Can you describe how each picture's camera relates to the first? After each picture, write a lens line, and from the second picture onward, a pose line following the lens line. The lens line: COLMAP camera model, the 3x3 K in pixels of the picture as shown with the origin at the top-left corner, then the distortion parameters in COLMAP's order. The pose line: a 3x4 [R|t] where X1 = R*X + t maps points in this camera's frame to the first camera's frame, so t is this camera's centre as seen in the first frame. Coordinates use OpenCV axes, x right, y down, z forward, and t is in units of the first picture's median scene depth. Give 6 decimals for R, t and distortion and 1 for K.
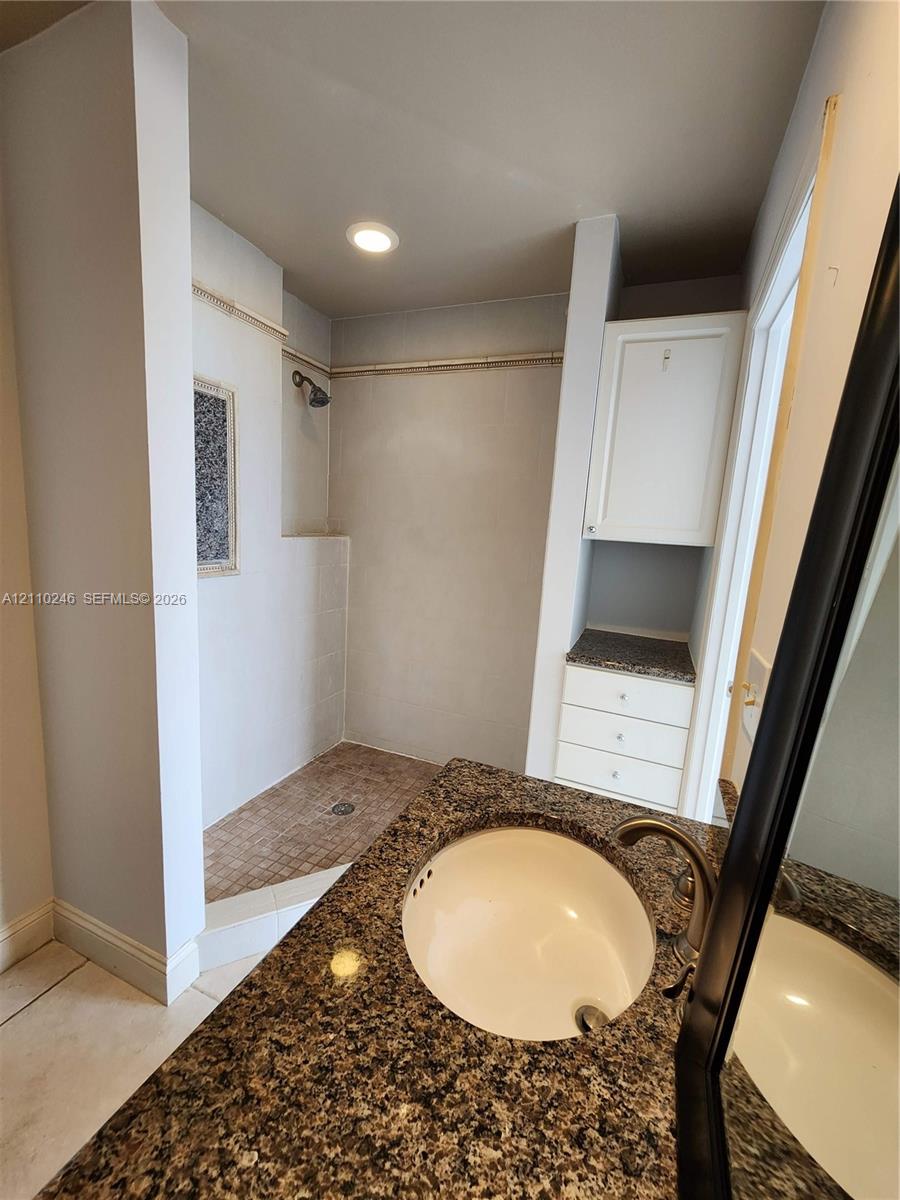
lens RADIAL K [[489.8, 0, 450.0], [0, 489.8, 600.0], [0, 0, 1]] dist [0.000740, -0.000259]
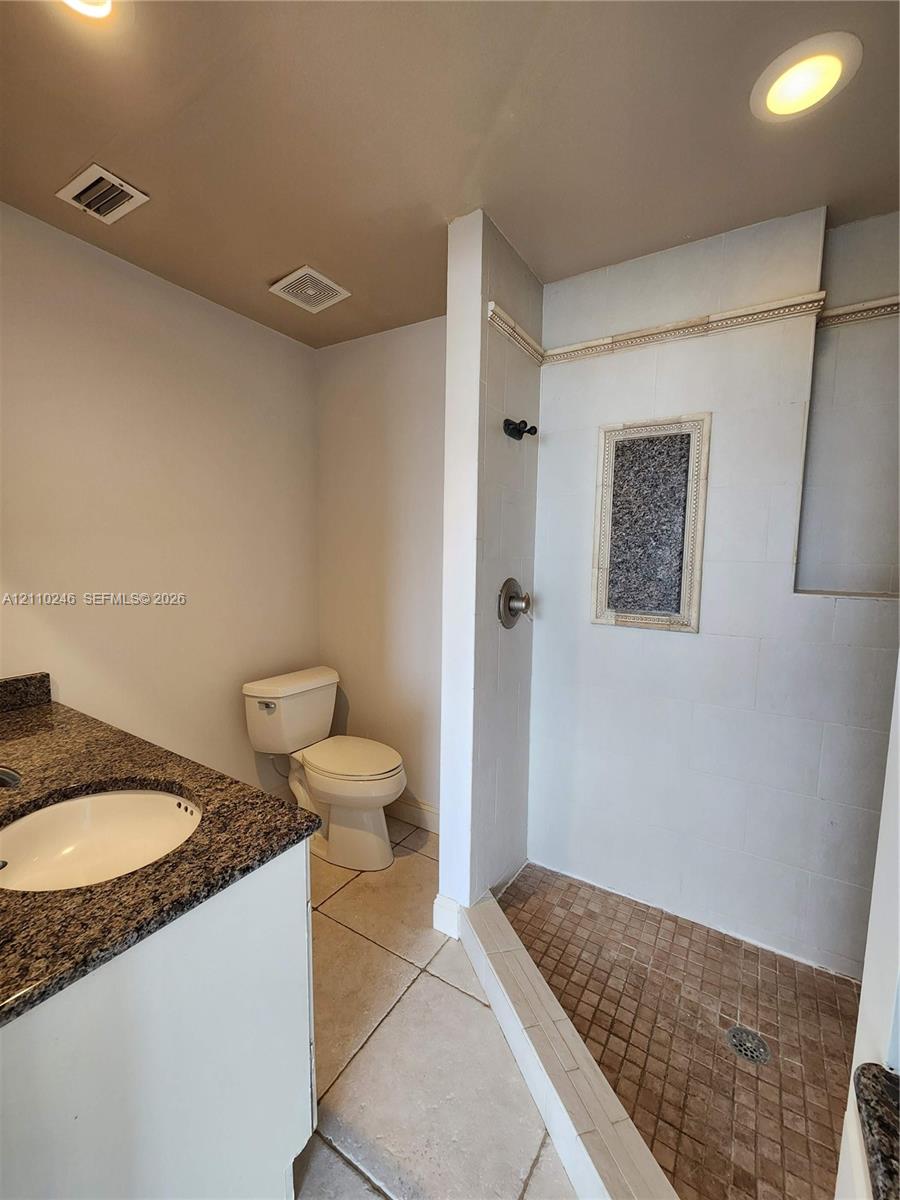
lens RADIAL K [[489.8, 0, 450.0], [0, 489.8, 600.0], [0, 0, 1]] dist [0.000740, -0.000259]
pose [[-0.161433, 0.033601, -0.986312, 0.498906], [-0.176296, 0.982362, 0.062321, -0.093277], [0.971009, 0.183943, -0.152662, 0.782363]]
